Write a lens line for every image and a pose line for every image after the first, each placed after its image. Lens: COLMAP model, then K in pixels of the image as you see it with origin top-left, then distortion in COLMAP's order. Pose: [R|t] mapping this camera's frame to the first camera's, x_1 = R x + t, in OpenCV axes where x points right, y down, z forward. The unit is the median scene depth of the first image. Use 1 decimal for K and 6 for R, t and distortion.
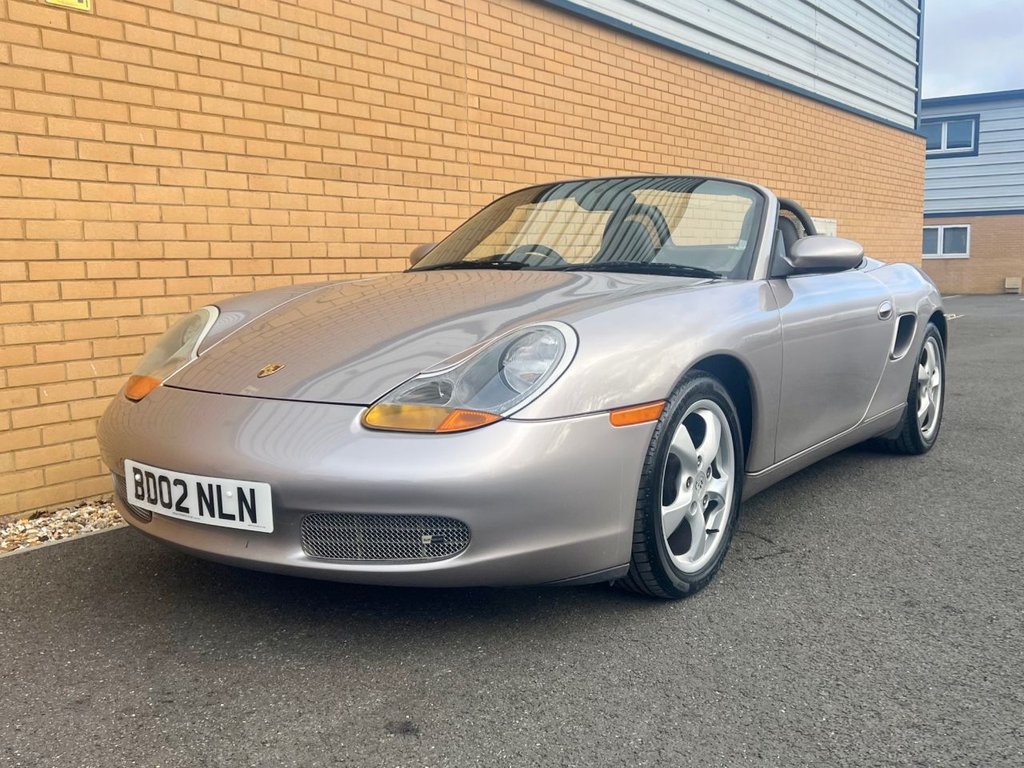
lens RADIAL K [[1027.0, 0, 549.6], [0, 1027.0, 400.1], [0, 0, 1]] dist [0.082820, -0.157145]
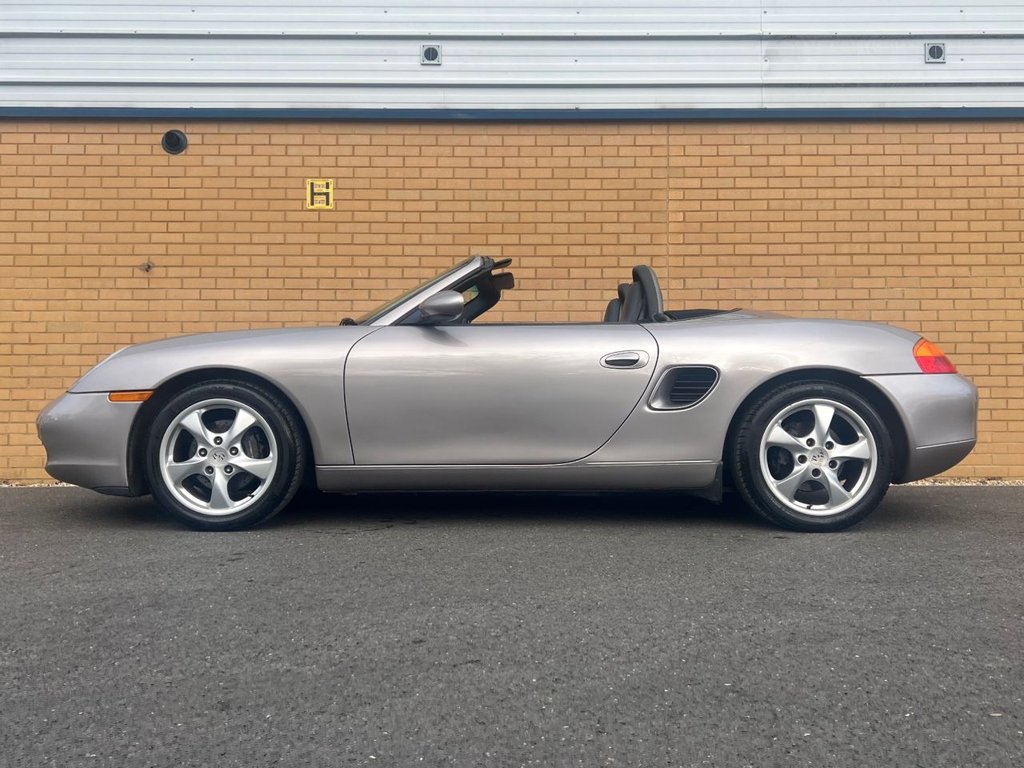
lens RADIAL K [[926.3, 0, 536.9], [0, 926.3, 362.3], [0, 0, 1]] dist [0.108355, -0.206051]
pose [[0.551380, -0.027370, -0.833805, 0.893105], [-0.118793, 0.986701, -0.110945, 0.024813], [0.825753, 0.160223, 0.540795, 0.361309]]
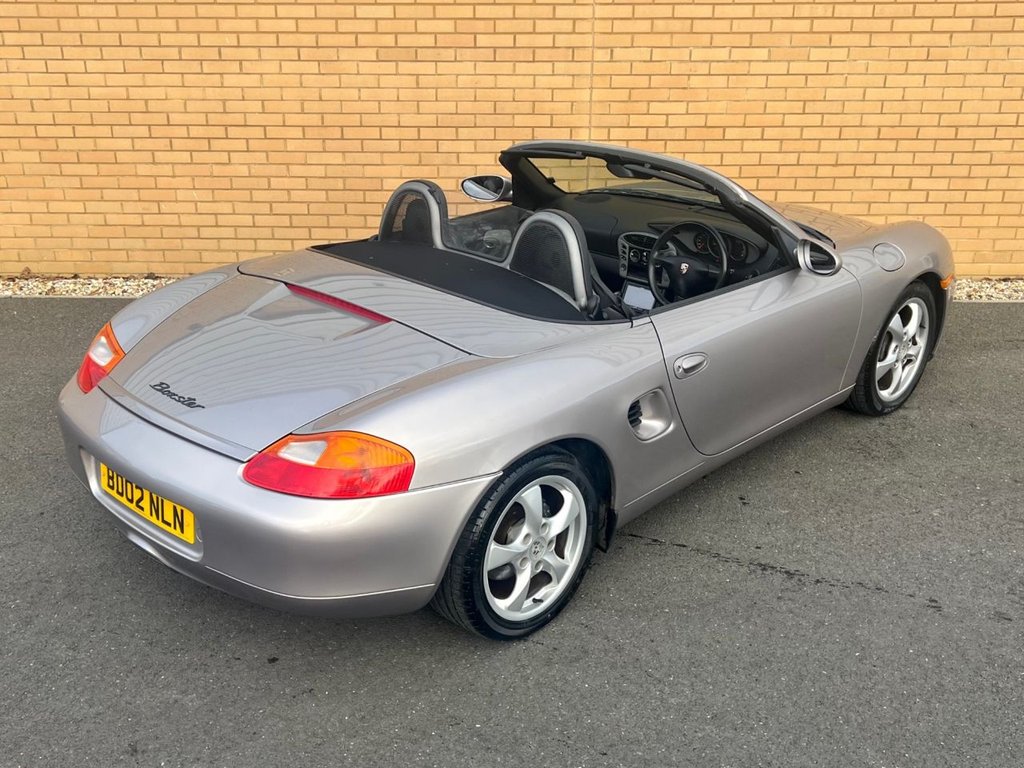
lens RADIAL K [[1185.9, 0, 496.4], [0, 1185.9, 440.0], [0, 0, 1]] dist [0.101781, -0.221154]
pose [[0.536317, 0.348678, -0.768627, 1.100908], [-0.121470, 0.933084, 0.338525, -0.292015], [0.835230, -0.088192, 0.542783, 0.294806]]
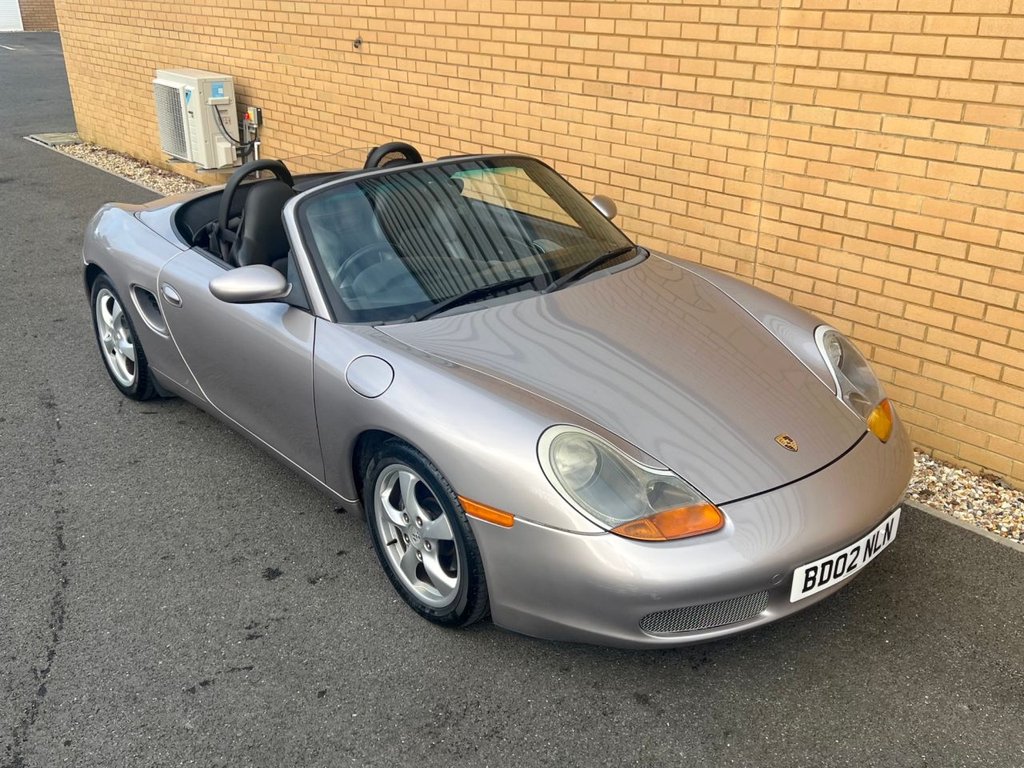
lens RADIAL K [[993.3, 0, 542.4], [0, 993.3, 412.7], [0, 0, 1]] dist [0.077583, -0.137543]
pose [[-0.282323, 0.398096, -0.872819, 0.889796], [-0.131478, 0.885190, 0.446266, -0.390597], [0.950267, 0.240747, -0.197569, 1.255280]]
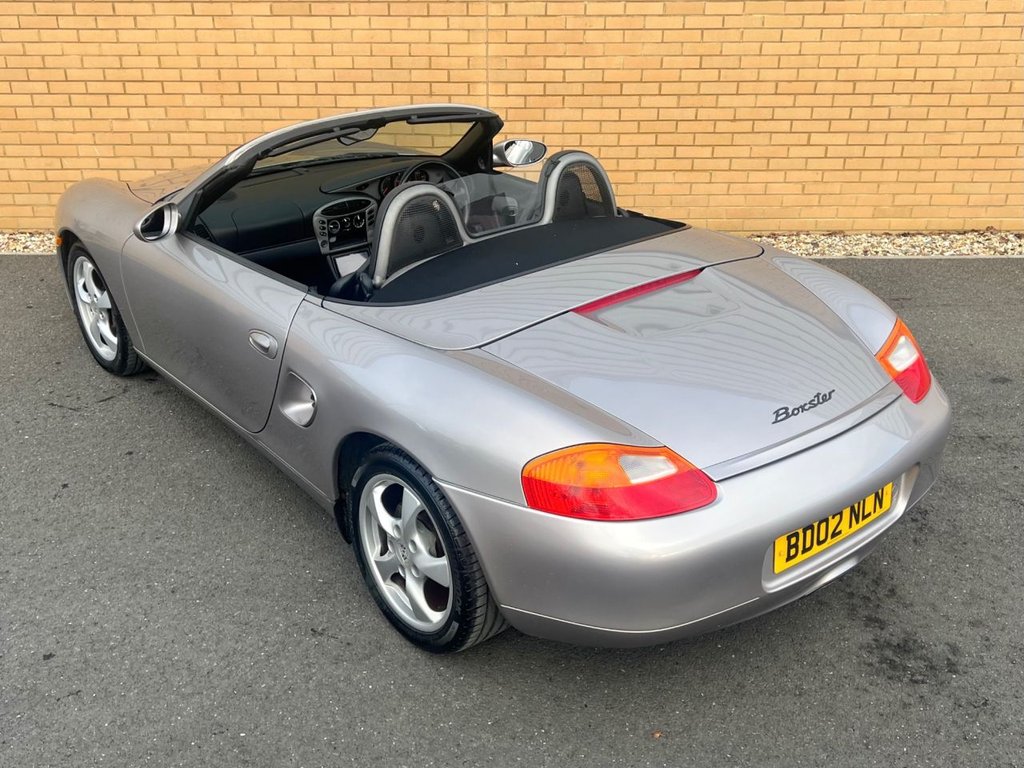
lens RADIAL K [[1104.3, 0, 491.5], [0, 1104.3, 401.1], [0, 0, 1]] dist [0.086117, -0.173041]
pose [[0.529325, 0.372128, -0.762454, 1.088956], [-0.118229, 0.922261, 0.368045, -0.309684], [0.840141, -0.104671, 0.532172, 0.457991]]
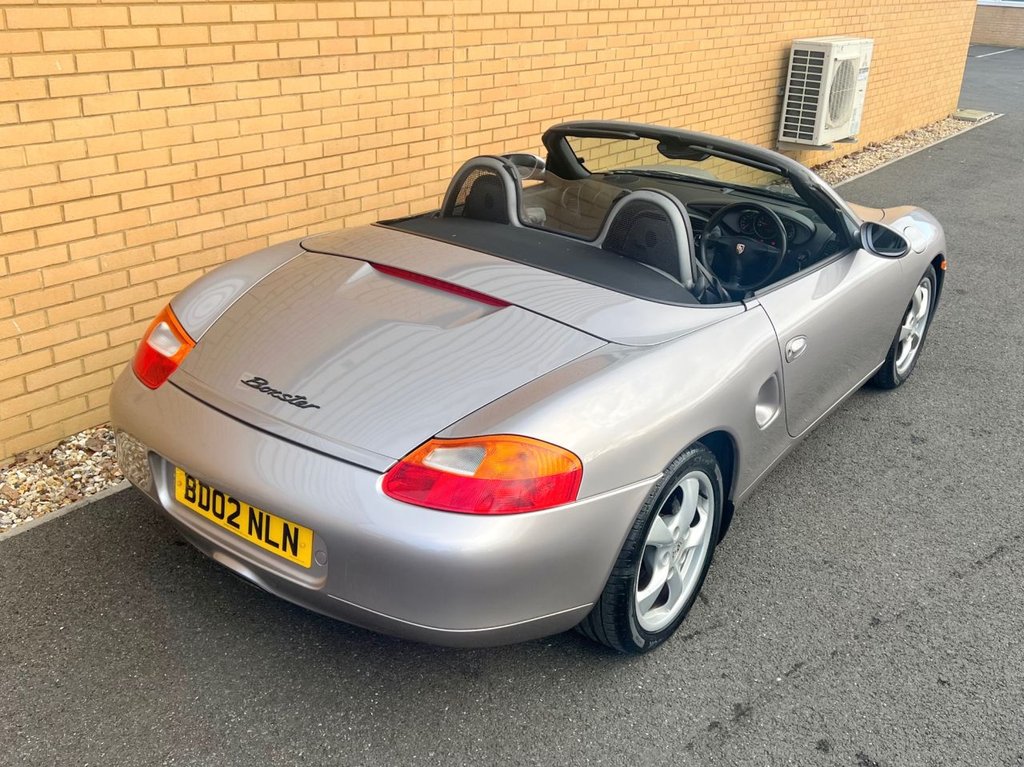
lens RADIAL K [[1018.9, 0, 563.2], [0, 1018.9, 346.6], [0, 0, 1]] dist [0.070164, -0.111685]
pose [[0.997539, 0.070099, -0.001235, 0.044865], [-0.067809, 0.969130, 0.237043, -0.218170], [0.017813, -0.236376, 0.971498, 0.083574]]
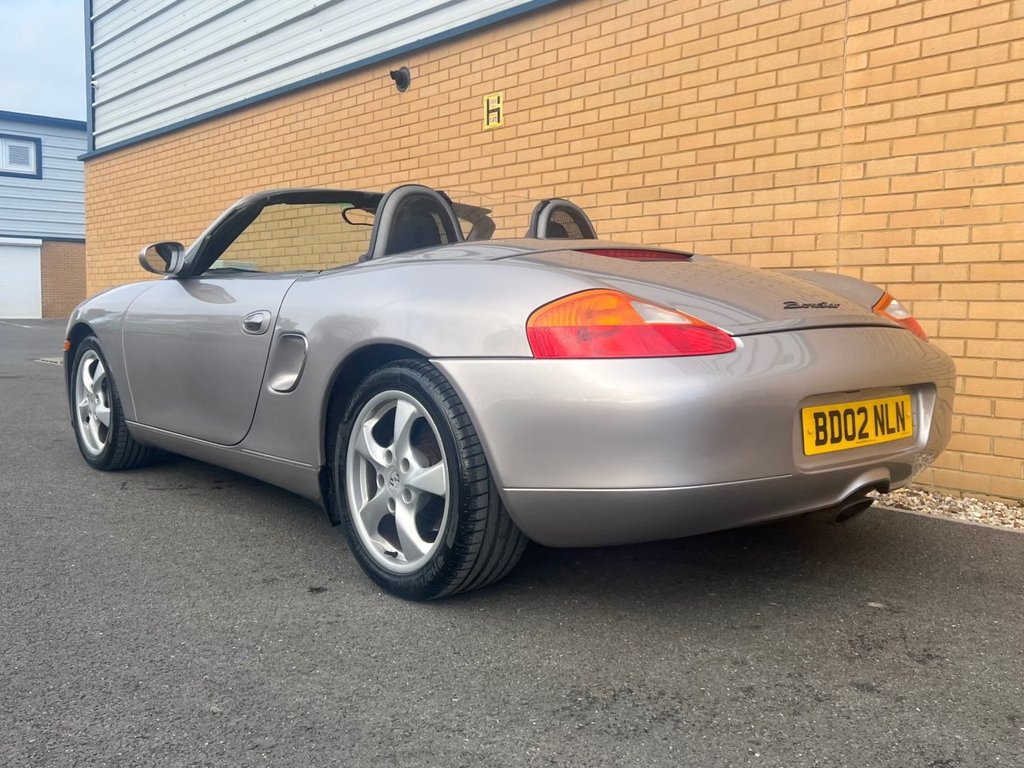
lens RADIAL K [[963.4, 0, 508.5], [0, 963.4, 368.2], [0, 0, 1]] dist [0.078357, -0.132423]
pose [[-0.279910, 0.074218, -0.957153, 0.839163], [-0.133996, 0.984228, 0.115503, -0.139730], [0.950629, 0.160585, -0.265550, 1.181177]]
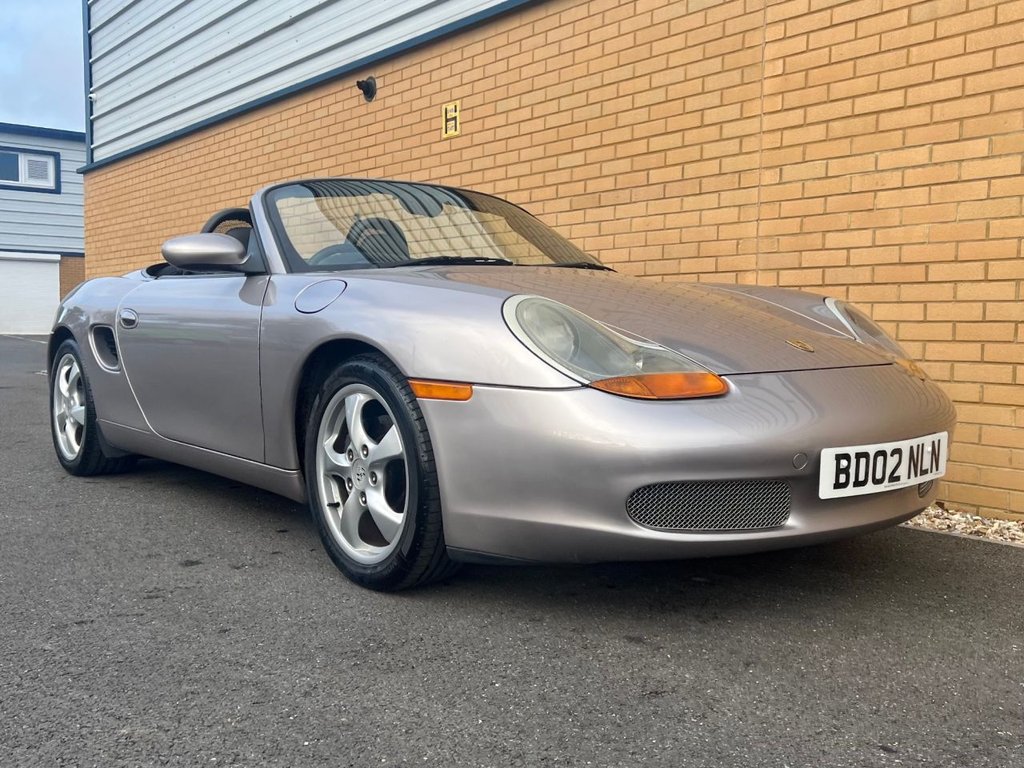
lens RADIAL K [[1004.5, 0, 500.4], [0, 1004.5, 394.4], [0, 0, 1]] dist [0.082424, -0.147728]
pose [[-0.325348, 0.077769, -0.942391, 0.867812], [-0.131923, 0.983133, 0.126676, -0.143373], [0.936347, 0.165537, -0.309601, 1.301891]]
